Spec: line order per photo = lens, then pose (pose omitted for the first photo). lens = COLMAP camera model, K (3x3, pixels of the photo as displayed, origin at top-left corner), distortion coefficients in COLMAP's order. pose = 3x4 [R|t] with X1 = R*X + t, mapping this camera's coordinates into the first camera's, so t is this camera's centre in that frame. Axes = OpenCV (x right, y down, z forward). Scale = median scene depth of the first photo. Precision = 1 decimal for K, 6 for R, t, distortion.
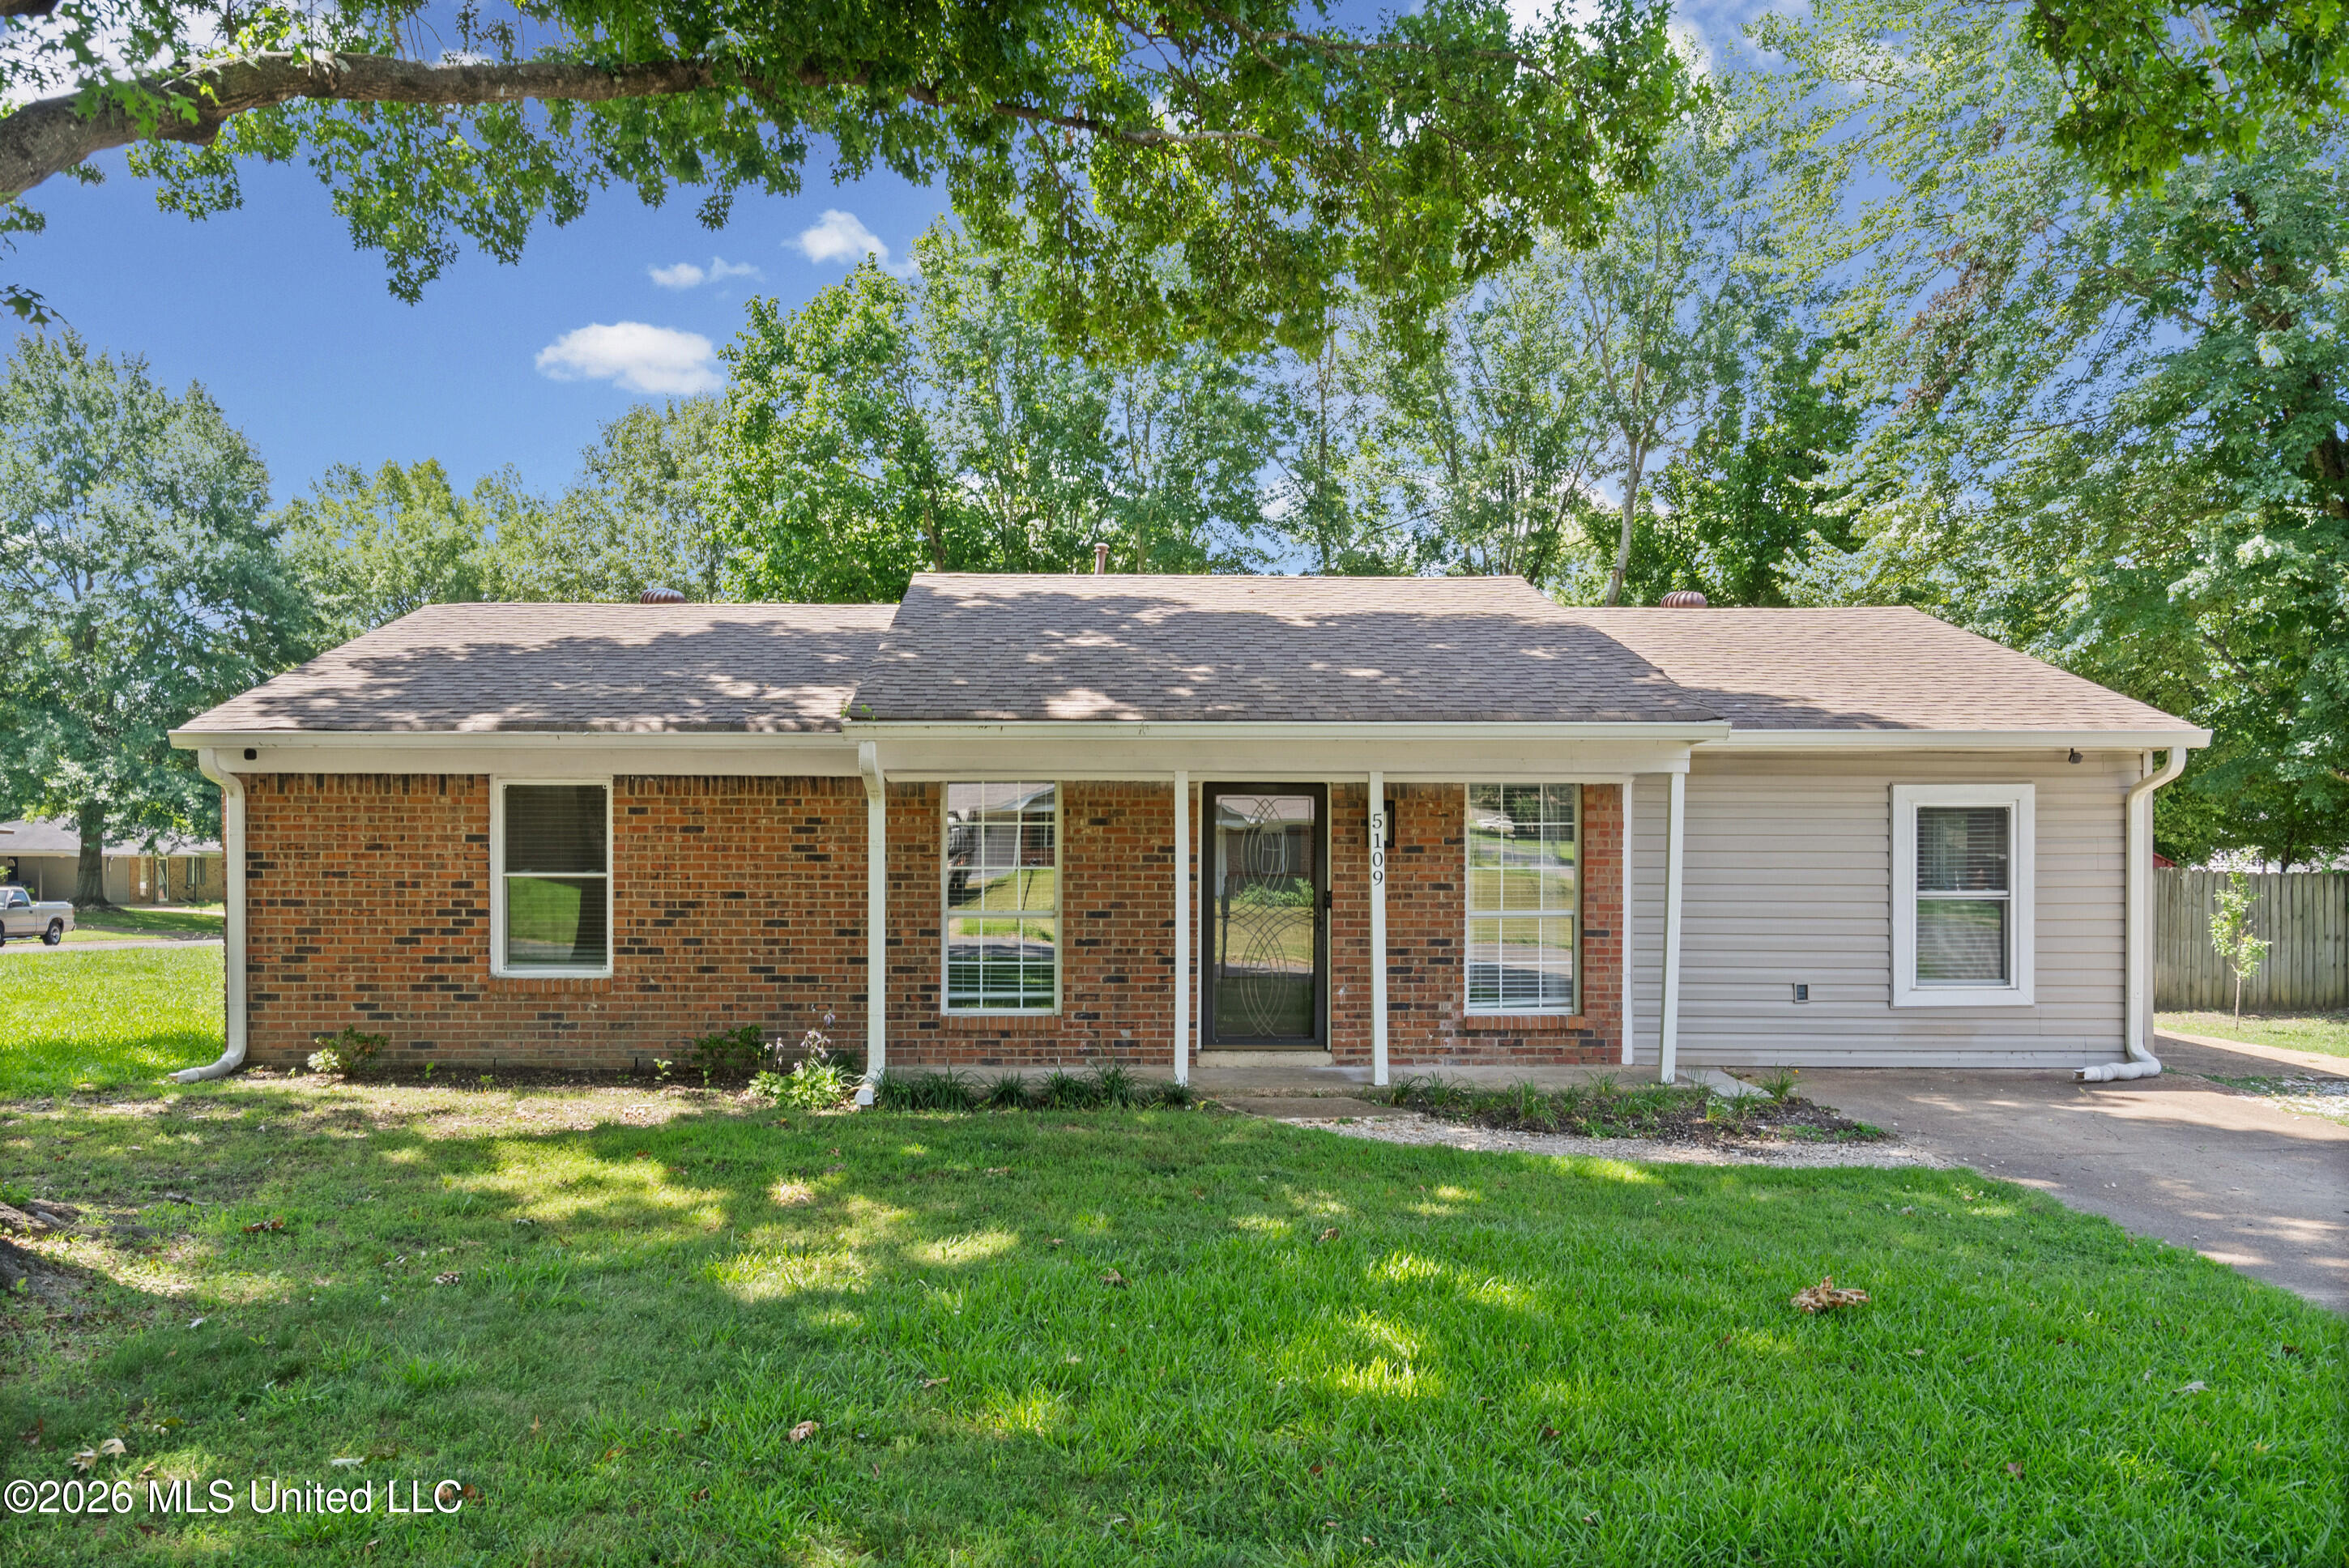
lens RADIAL K [[1787.6, 0, 1174.1], [0, 1787.6, 799.7], [0, 0, 1]] dist [0.003465, 0.003765]
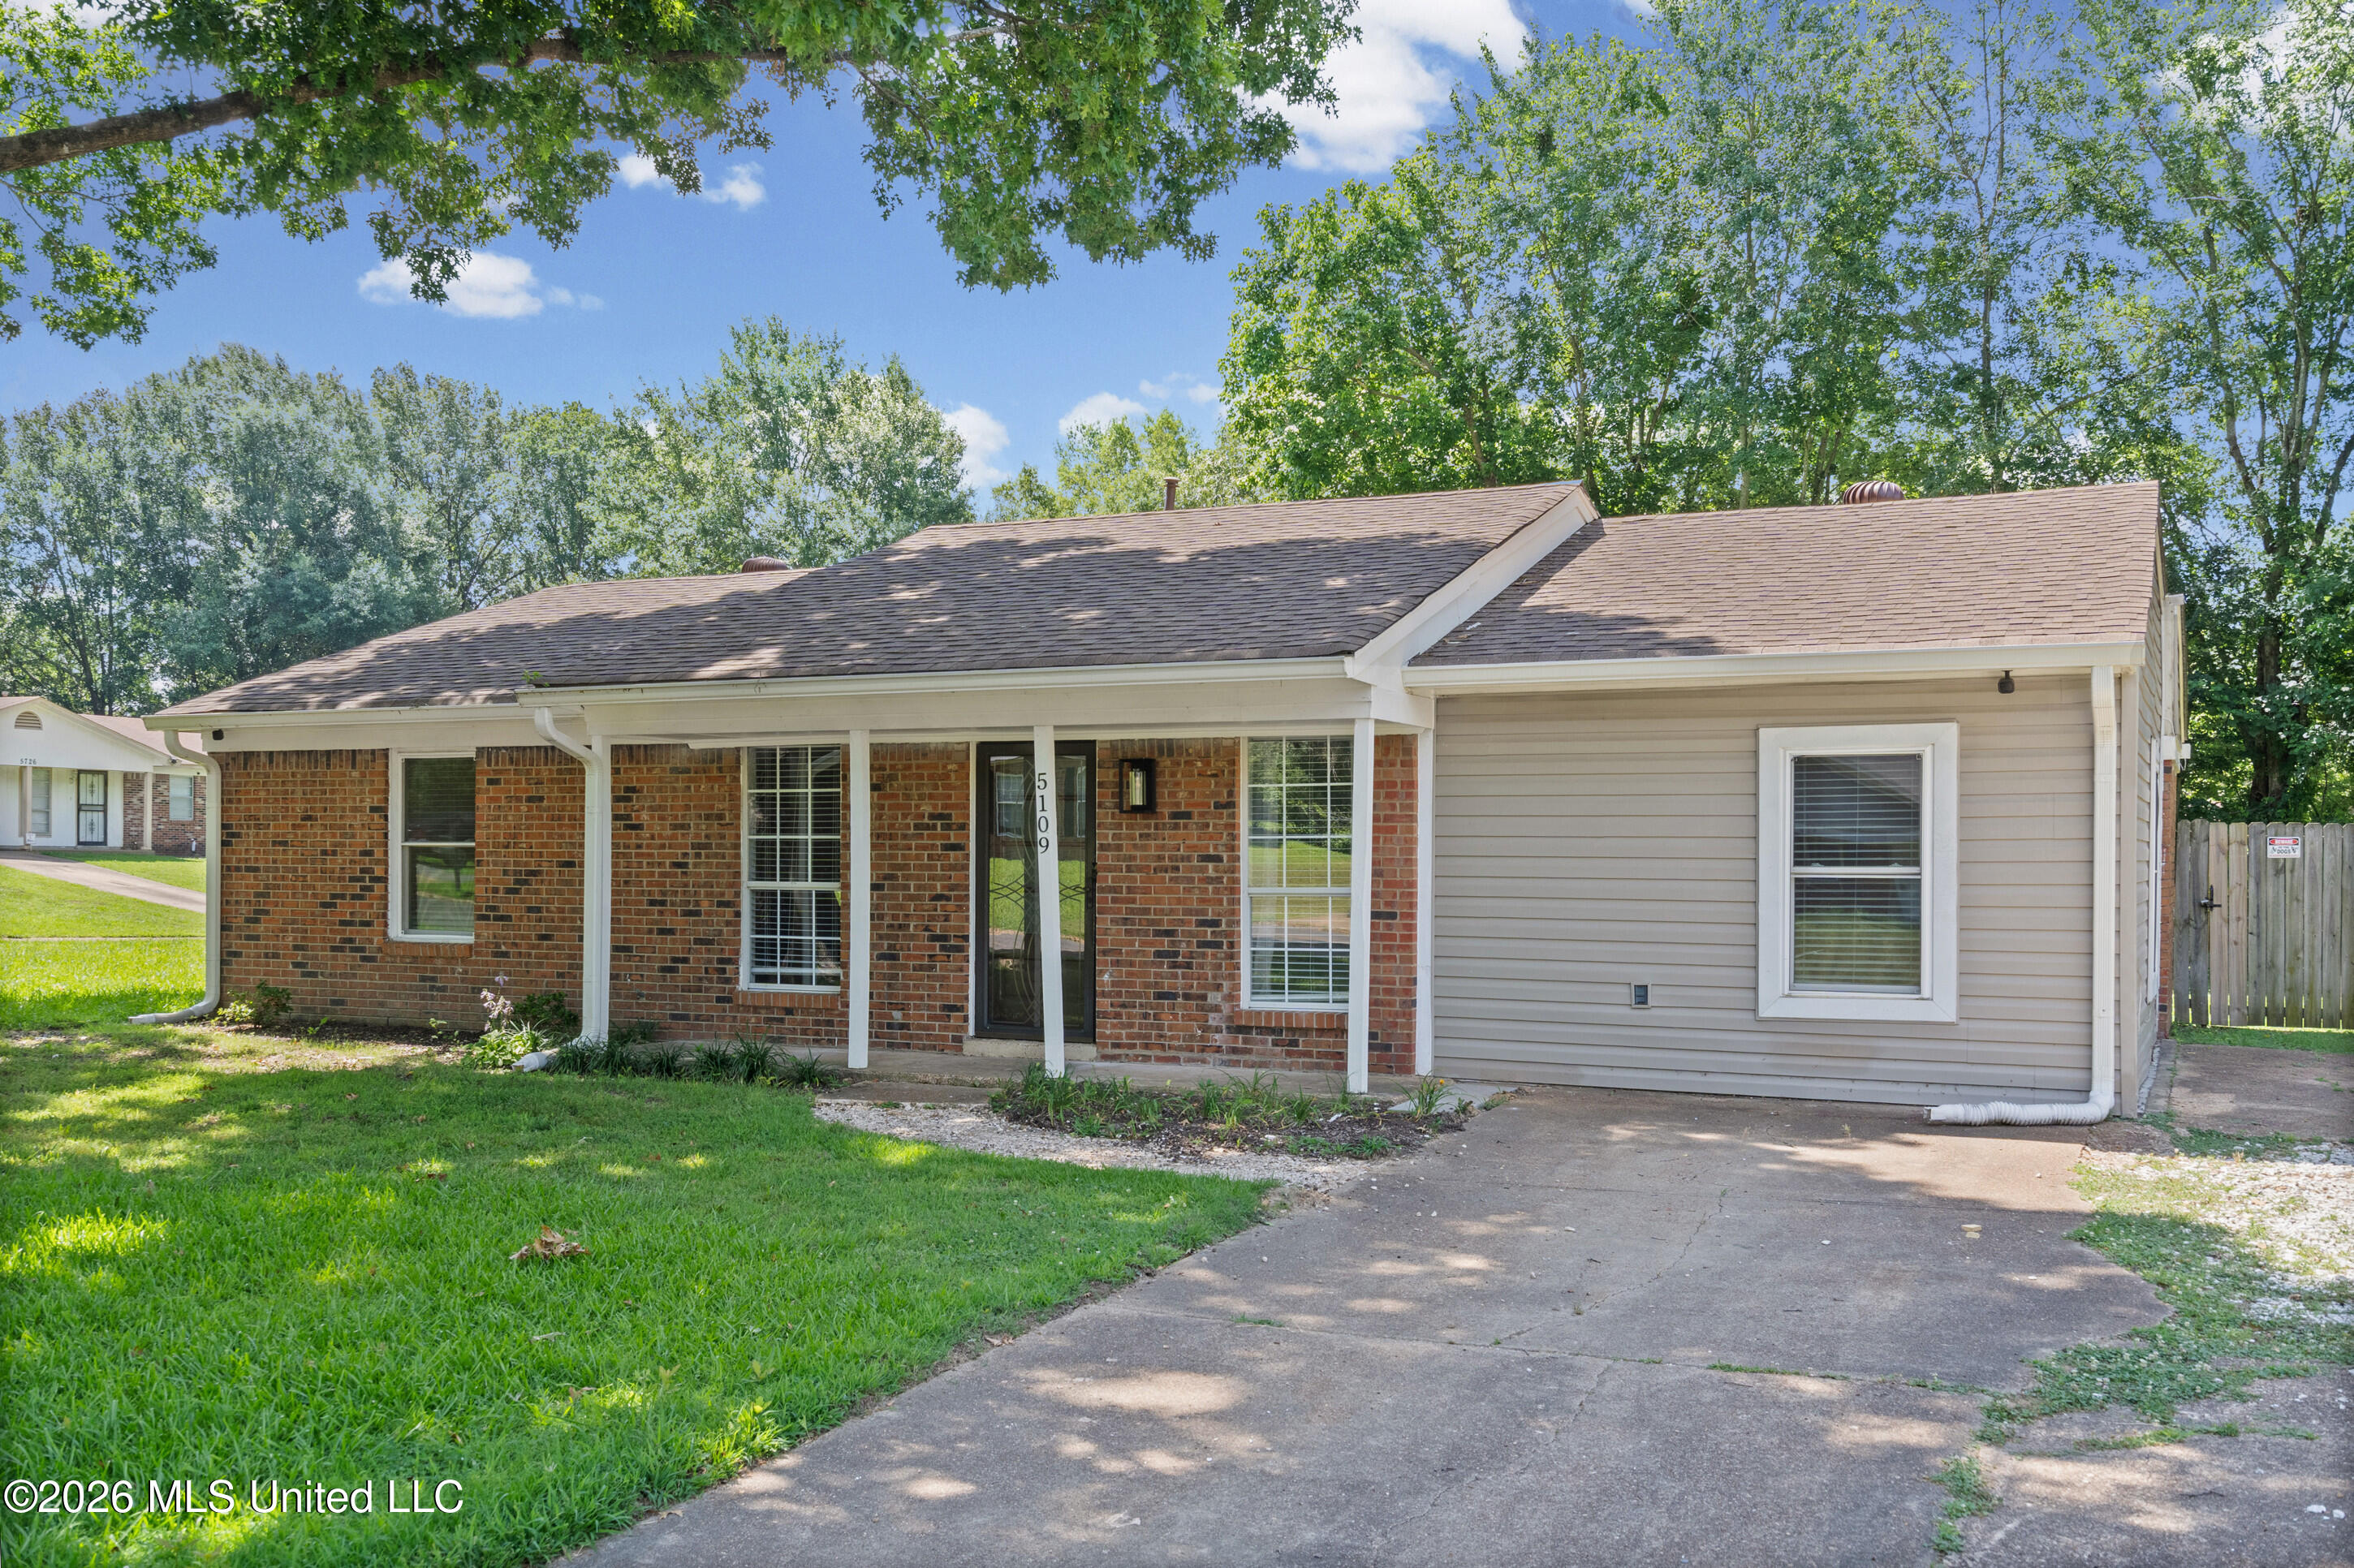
lens RADIAL K [[2218.8, 0, 1177.4], [0, 2218.8, 779.8], [0, 0, 1]] dist [-0.003240, 0.000000]
pose [[0.892310, -0.012871, -0.451239, 0.621893], [0.011092, 0.999917, -0.006588, 0.017862], [0.451286, 0.000873, 0.892379, 0.039538]]
